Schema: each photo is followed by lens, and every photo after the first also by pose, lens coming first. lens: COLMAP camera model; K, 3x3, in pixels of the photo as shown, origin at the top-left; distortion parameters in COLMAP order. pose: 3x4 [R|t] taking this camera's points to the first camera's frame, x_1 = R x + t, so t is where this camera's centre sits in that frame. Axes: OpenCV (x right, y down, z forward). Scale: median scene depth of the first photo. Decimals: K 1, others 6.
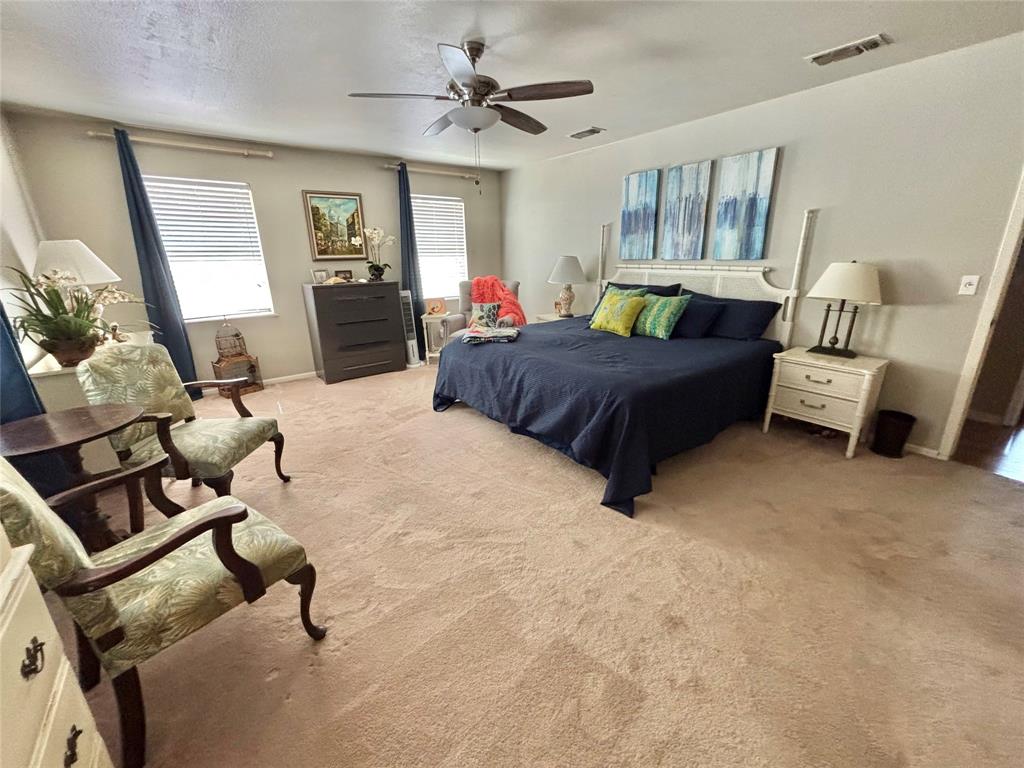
lens RADIAL K [[414.3, 0, 514.9], [0, 414.3, 379.6], [0, 0, 1]] dist [-0.002025, 0.000070]
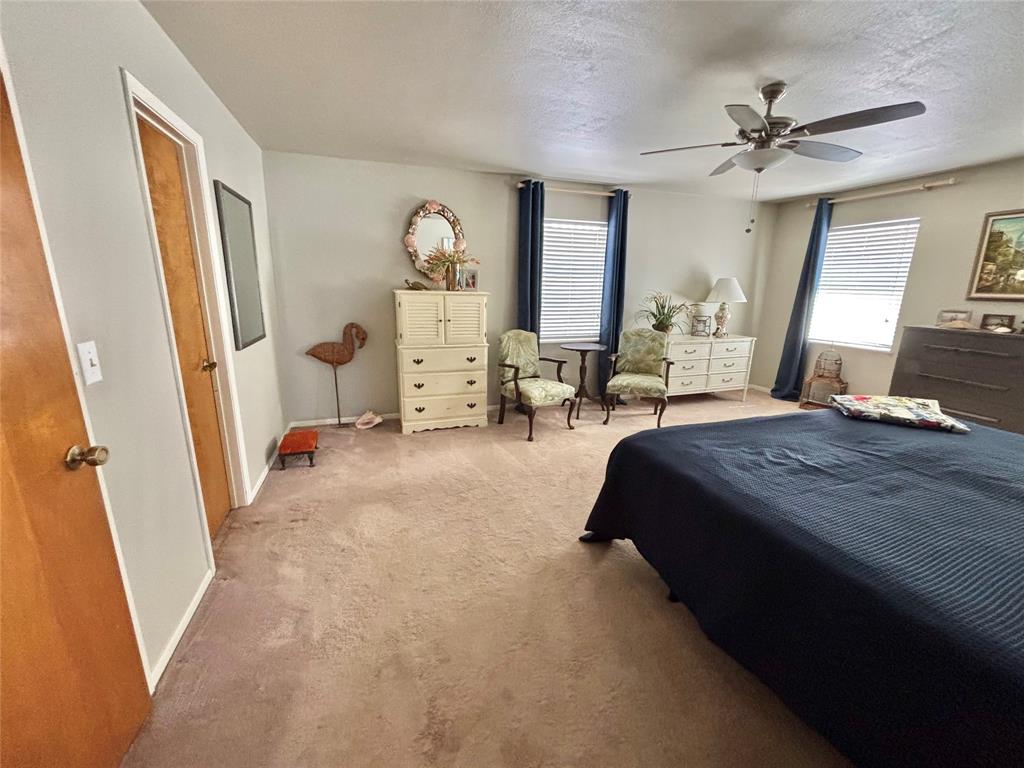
lens RADIAL K [[414.3, 0, 513.6], [0, 414.3, 382.4], [0, 0, 1]] dist [-0.002025, 0.000070]
pose [[-0.310413, 0.228594, -0.922707, 0.615698], [-0.288344, 0.902282, 0.320537, -0.157723], [0.905815, 0.365556, -0.214167, 0.473554]]
